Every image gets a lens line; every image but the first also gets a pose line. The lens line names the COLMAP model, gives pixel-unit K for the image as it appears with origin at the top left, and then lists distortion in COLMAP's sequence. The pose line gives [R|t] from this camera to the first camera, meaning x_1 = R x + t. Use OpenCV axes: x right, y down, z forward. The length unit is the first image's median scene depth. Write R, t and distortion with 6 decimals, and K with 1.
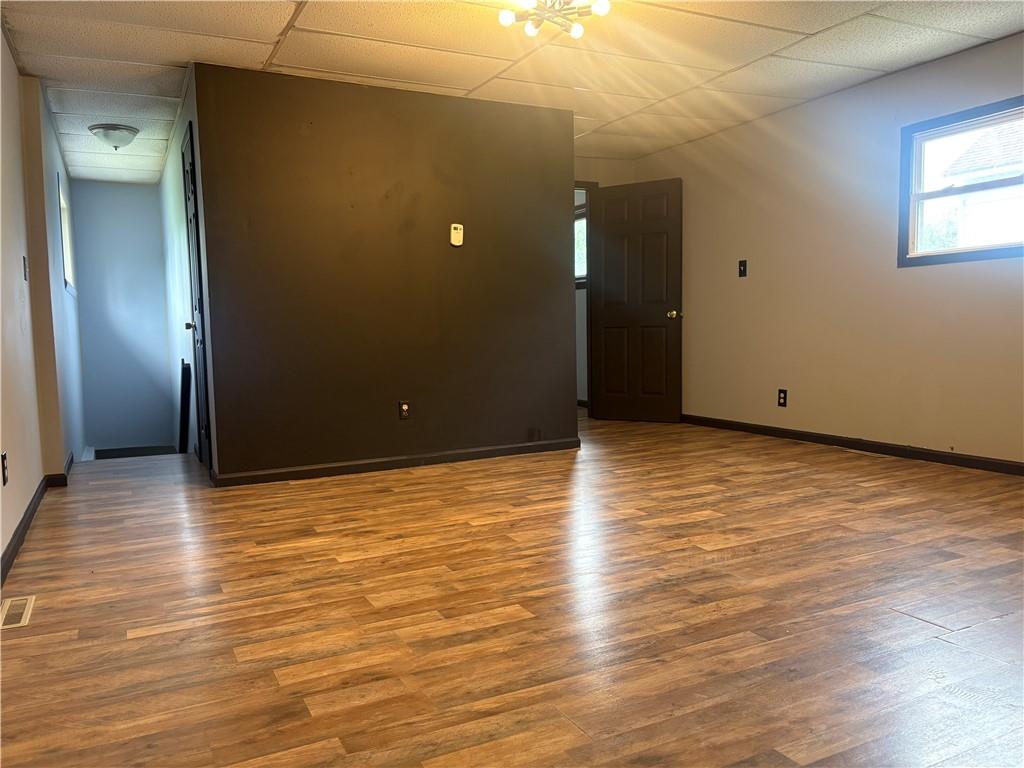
lens RADIAL K [[775.3, 0, 512.0], [0, 775.3, 384.0], [0, 0, 1]] dist [0.064015, -0.068247]
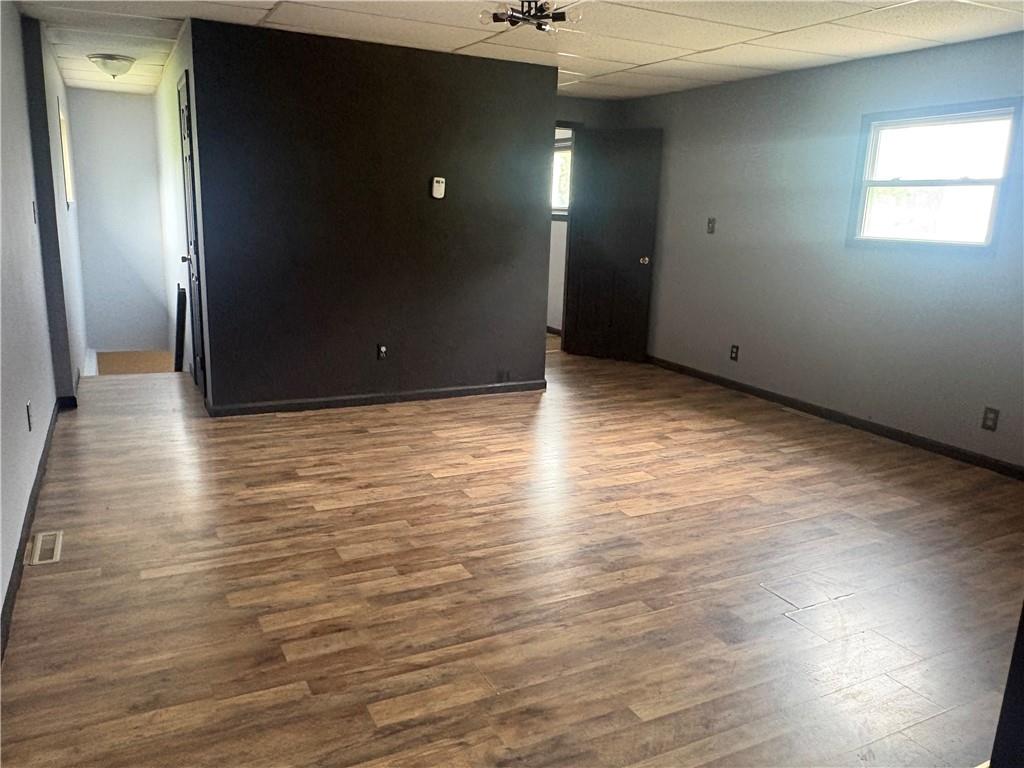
lens RADIAL K [[777.4, 0, 511.7], [0, 777.4, 382.3], [0, 0, 1]] dist [0.007304, -0.003403]
pose [[0.998450, 0.053912, 0.013859, 0.045913], [-0.055344, 0.988110, 0.143443, -0.146662], [-0.005961, -0.143988, 0.989562, -0.133314]]
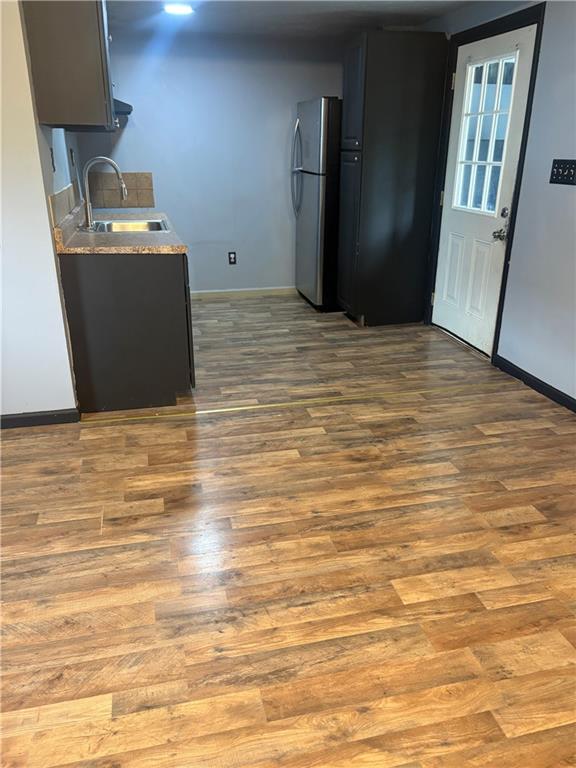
lens RADIAL K [[585.1, 0, 285.1], [0, 585.1, 388.7], [0, 0, 1]] dist [0.058142, -0.082701]
pose [[-0.972600, -0.068311, 0.222220, 0.006151], [0.036952, 0.898281, 0.437866, -0.253284], [-0.229527, 0.434080, -0.871144, 1.313144]]
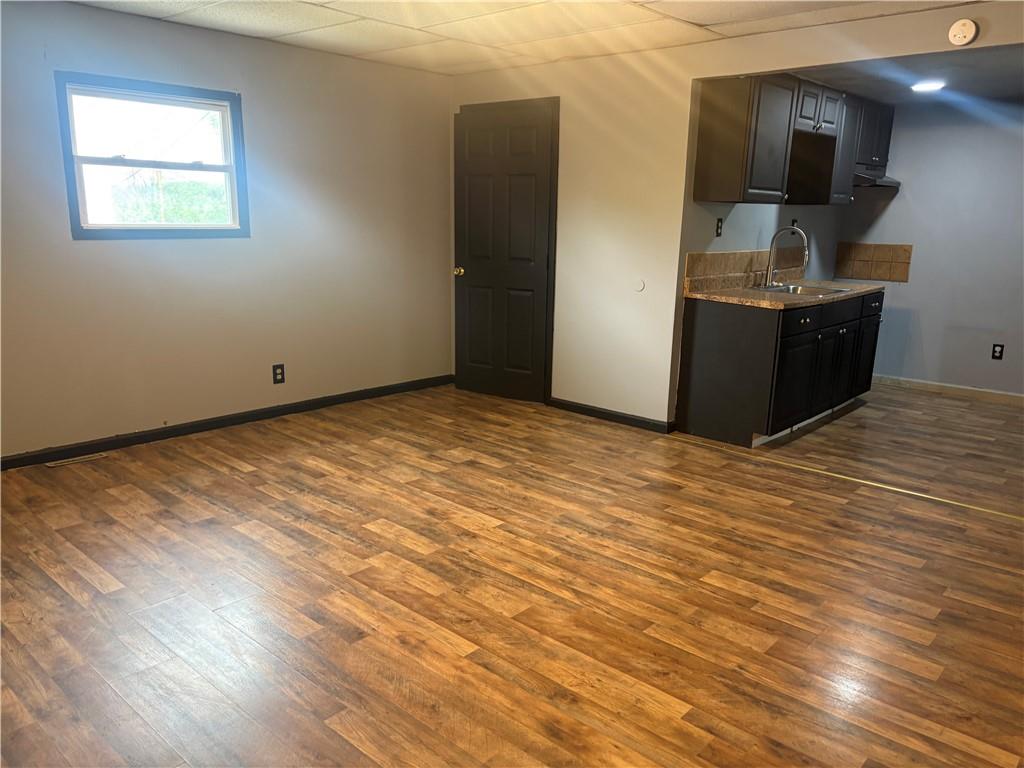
lens RADIAL K [[780.2, 0, 508.2], [0, 780.2, 385.1], [0, 0, 1]] dist [0.058142, -0.082701]
pose [[-0.359212, -0.189634, 0.913786, -0.786573], [0.059227, 0.972532, 0.225108, -0.252433], [-0.931375, 0.134983, -0.338113, 1.374477]]
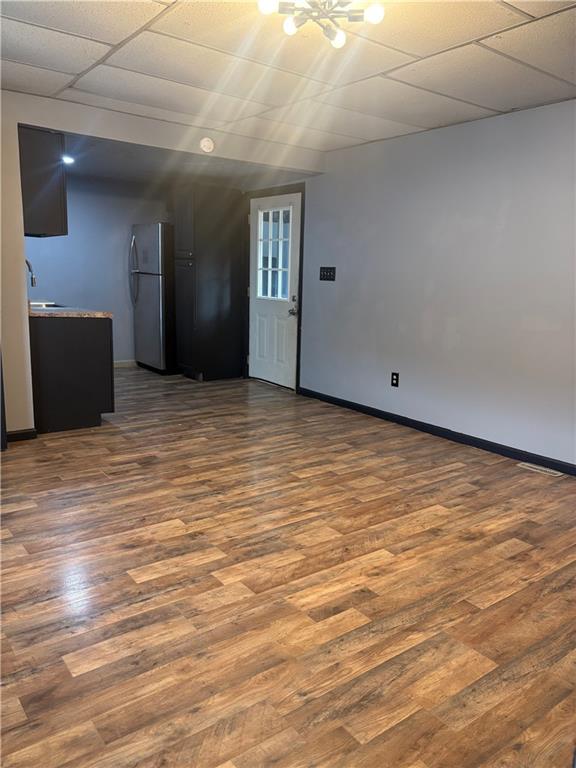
lens RADIAL K [[581.5, 0, 288.0], [0, 581.5, 384.0], [0, 0, 1]] dist [0.064015, -0.068247]
pose [[-0.983562, 0.026407, -0.178631, 0.241937], [-0.022491, 0.963631, 0.266290, -0.271269], [0.179166, 0.265930, -0.947196, 1.916260]]
